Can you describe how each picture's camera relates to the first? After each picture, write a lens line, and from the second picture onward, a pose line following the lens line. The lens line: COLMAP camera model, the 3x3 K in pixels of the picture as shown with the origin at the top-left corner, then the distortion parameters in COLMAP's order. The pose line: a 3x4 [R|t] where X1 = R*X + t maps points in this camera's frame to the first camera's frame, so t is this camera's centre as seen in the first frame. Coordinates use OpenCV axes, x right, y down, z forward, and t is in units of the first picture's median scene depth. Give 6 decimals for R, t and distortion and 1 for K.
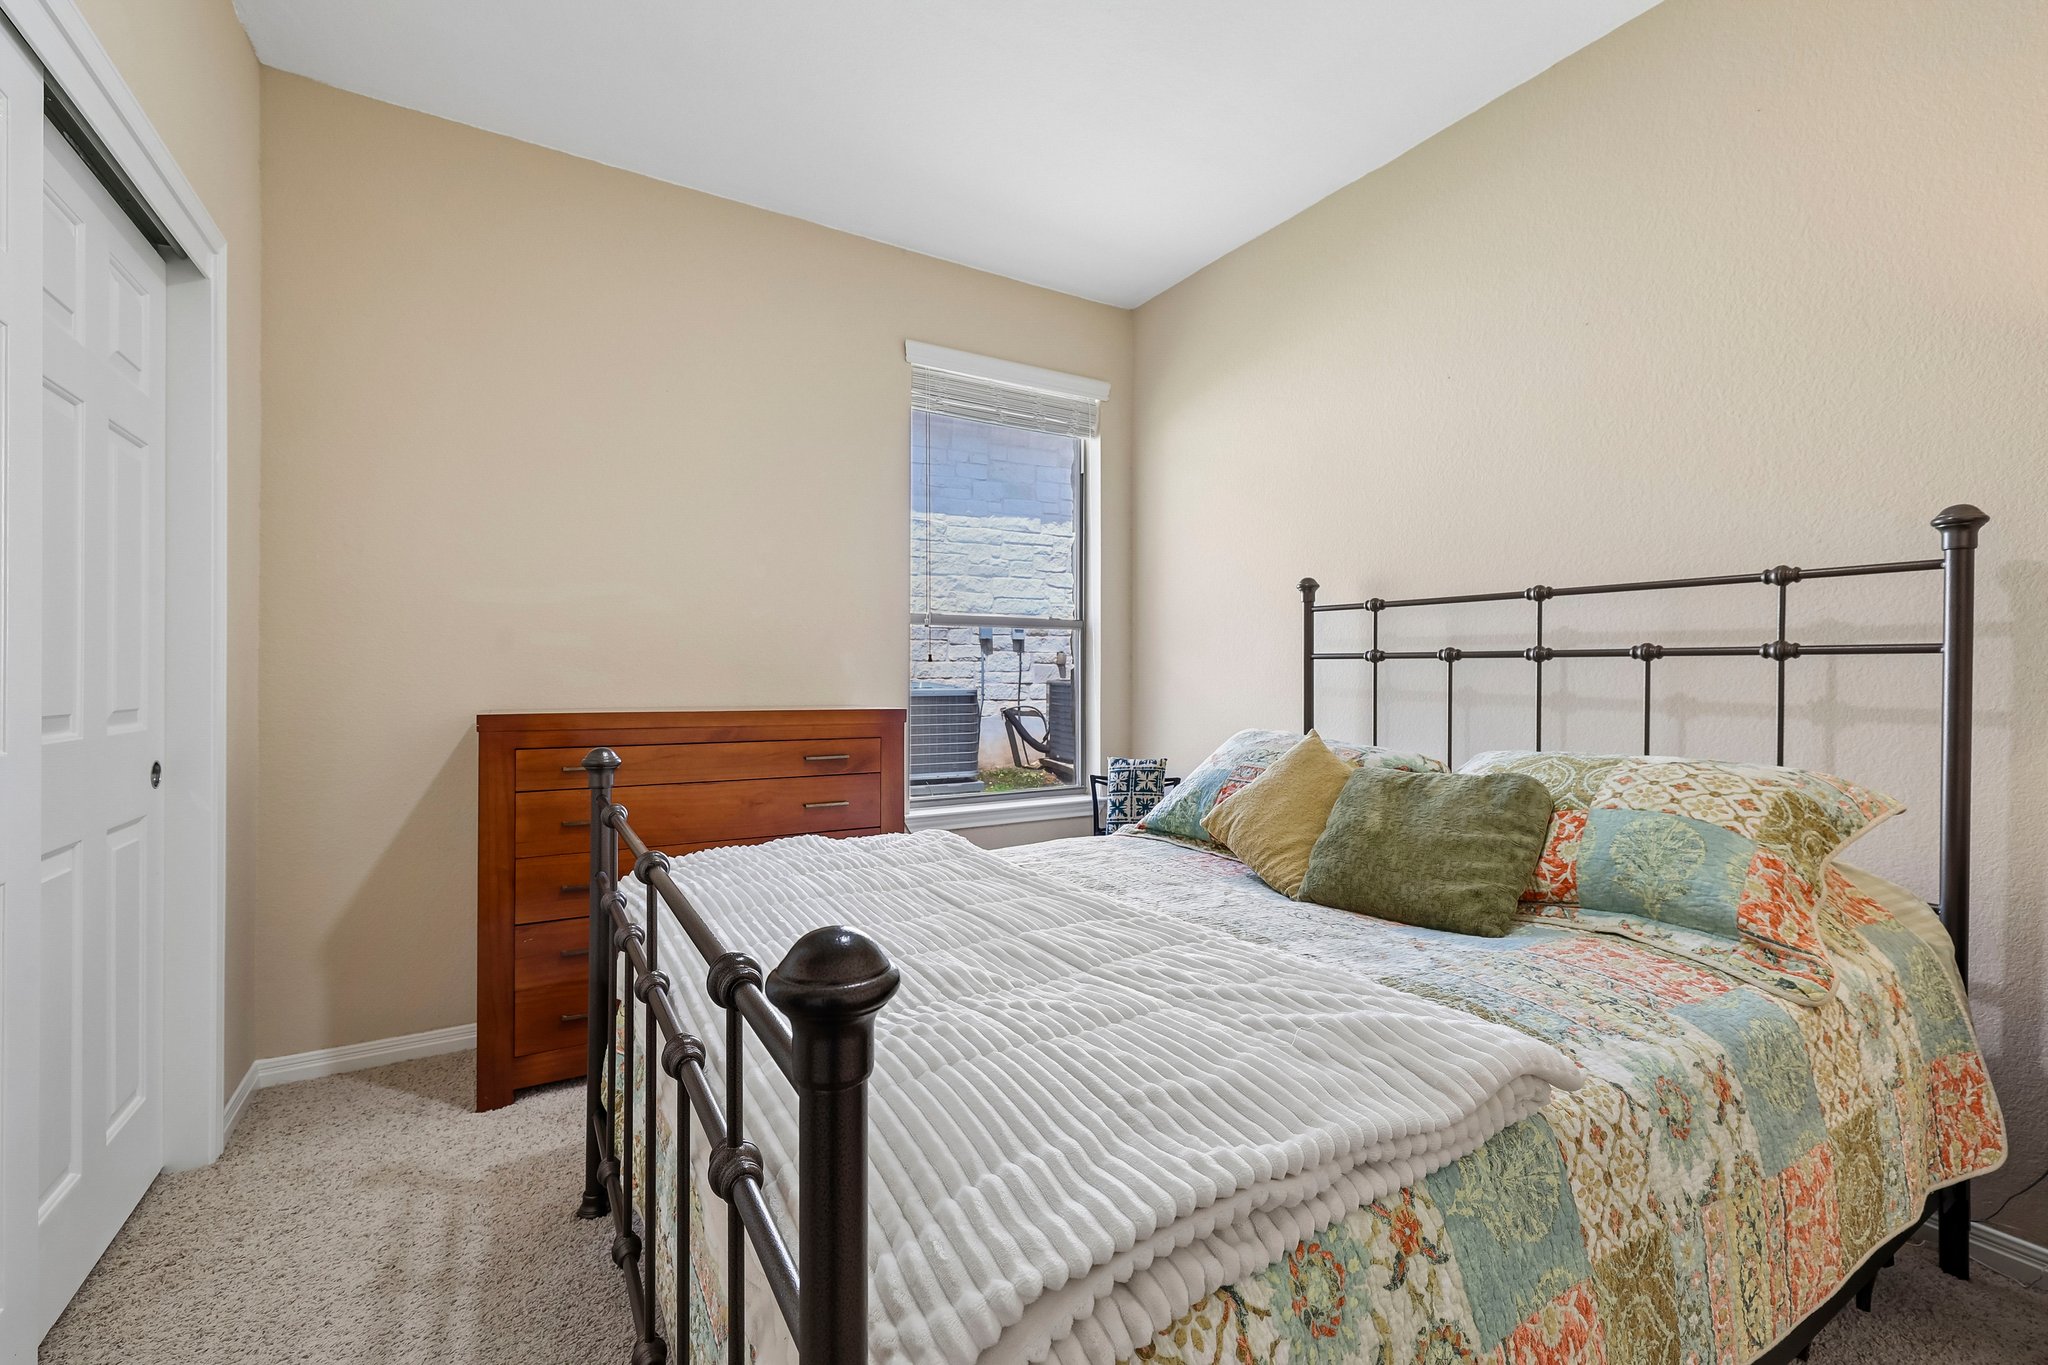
lens RADIAL K [[873.6, 0, 1022.5], [0, 873.6, 679.3], [0, 0, 1]] dist [0.000366, 0.000699]
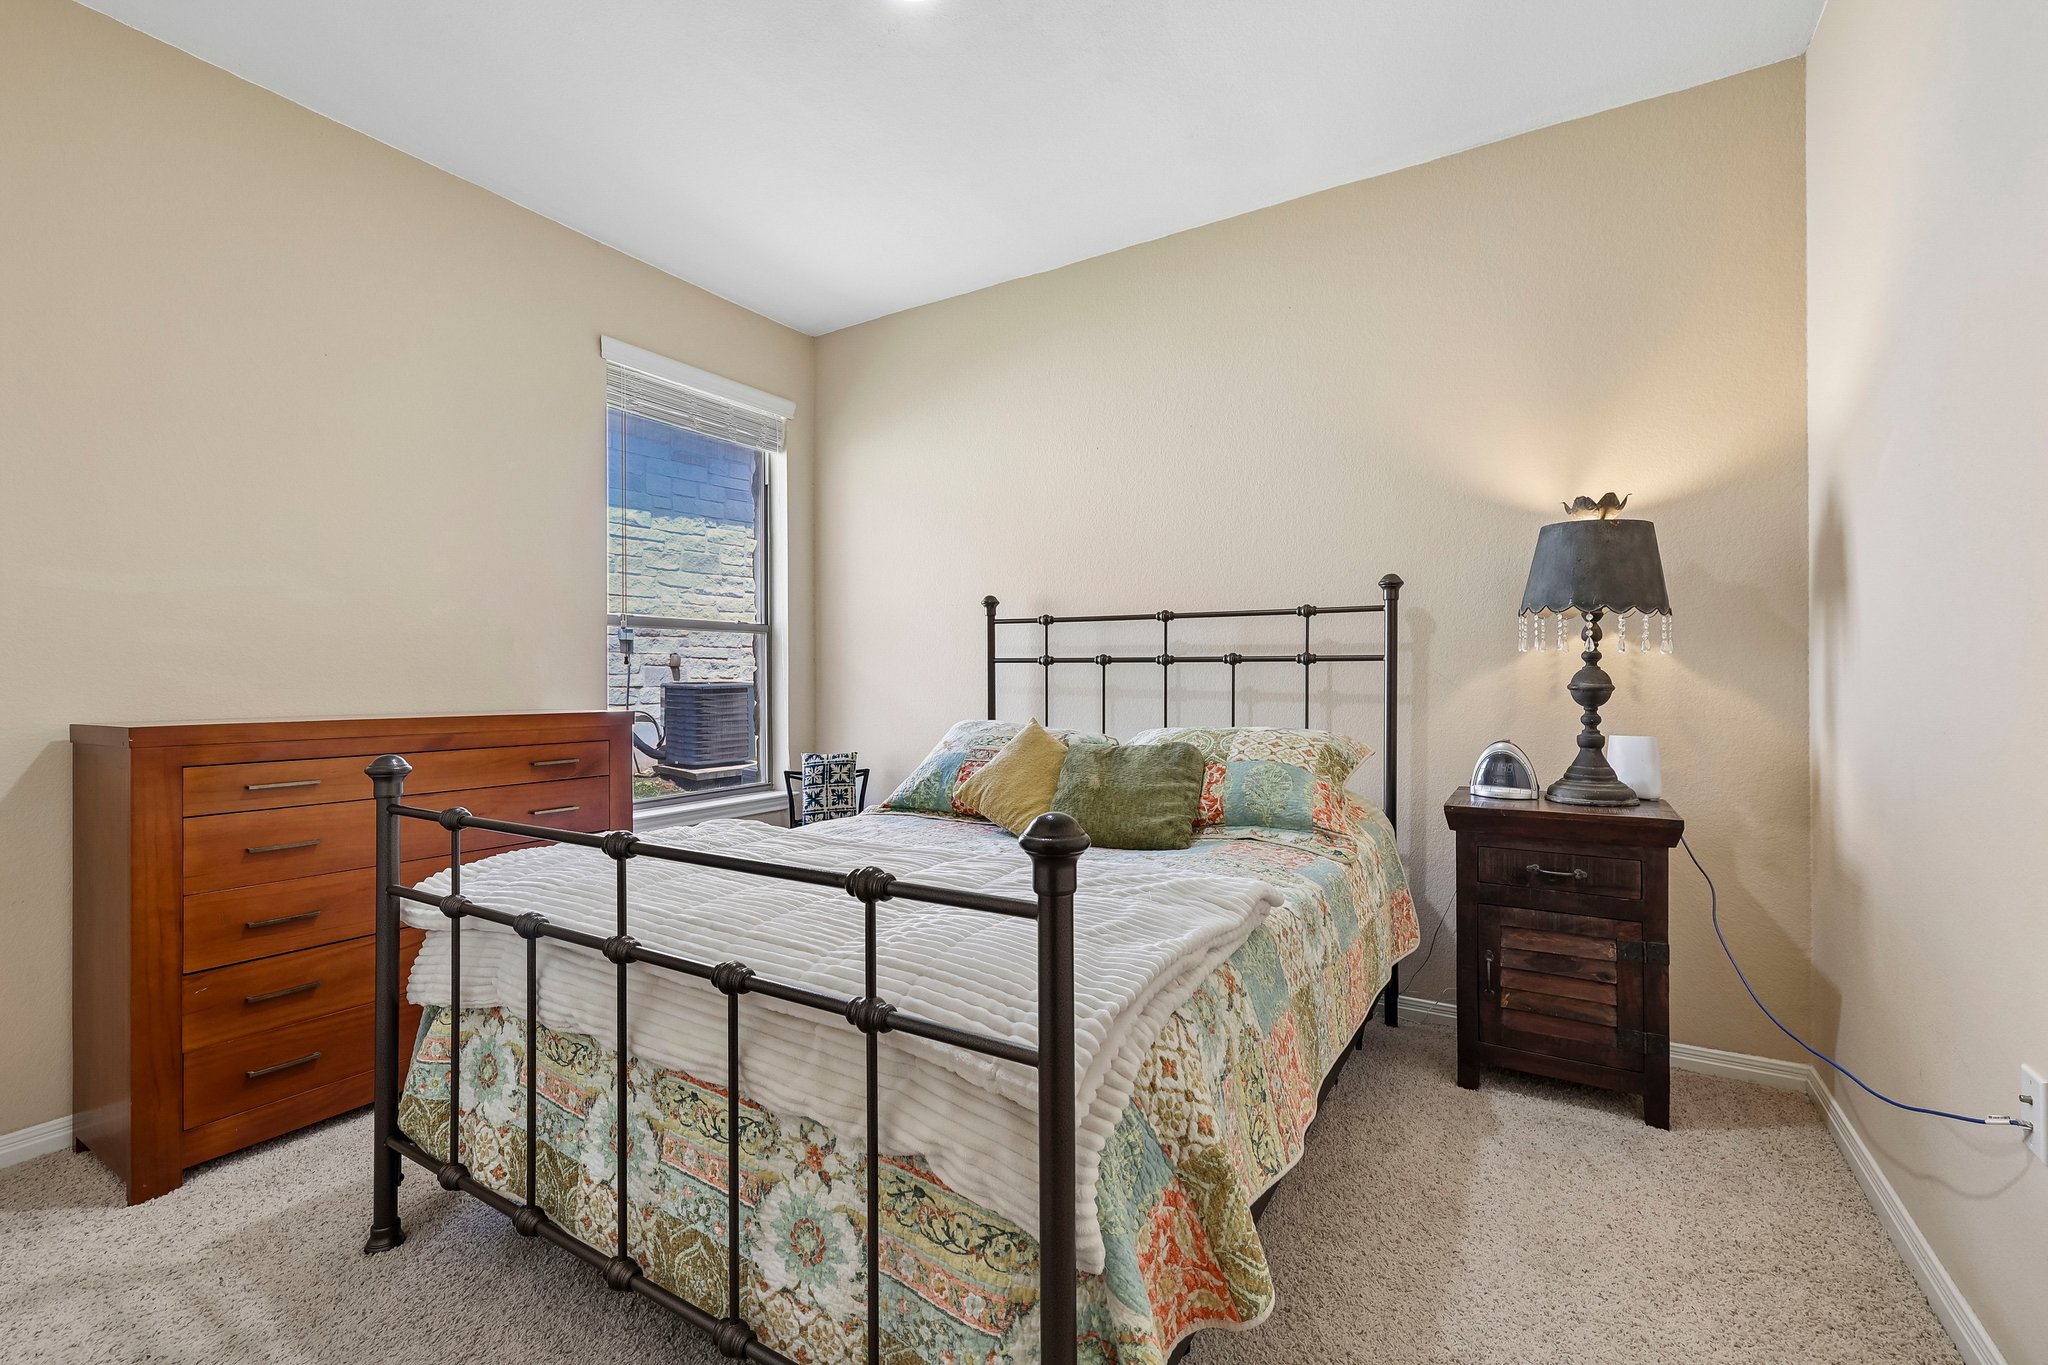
lens RADIAL K [[873.6, 0, 1030.5], [0, 873.6, 677.4], [0, 0, 1]] dist [0.000366, 0.000699]
pose [[0.887346, -0.004973, 0.461077, -0.244743], [0.007164, 0.999970, -0.003002, 0.001661], [-0.461048, 0.005967, 0.887355, -0.134622]]
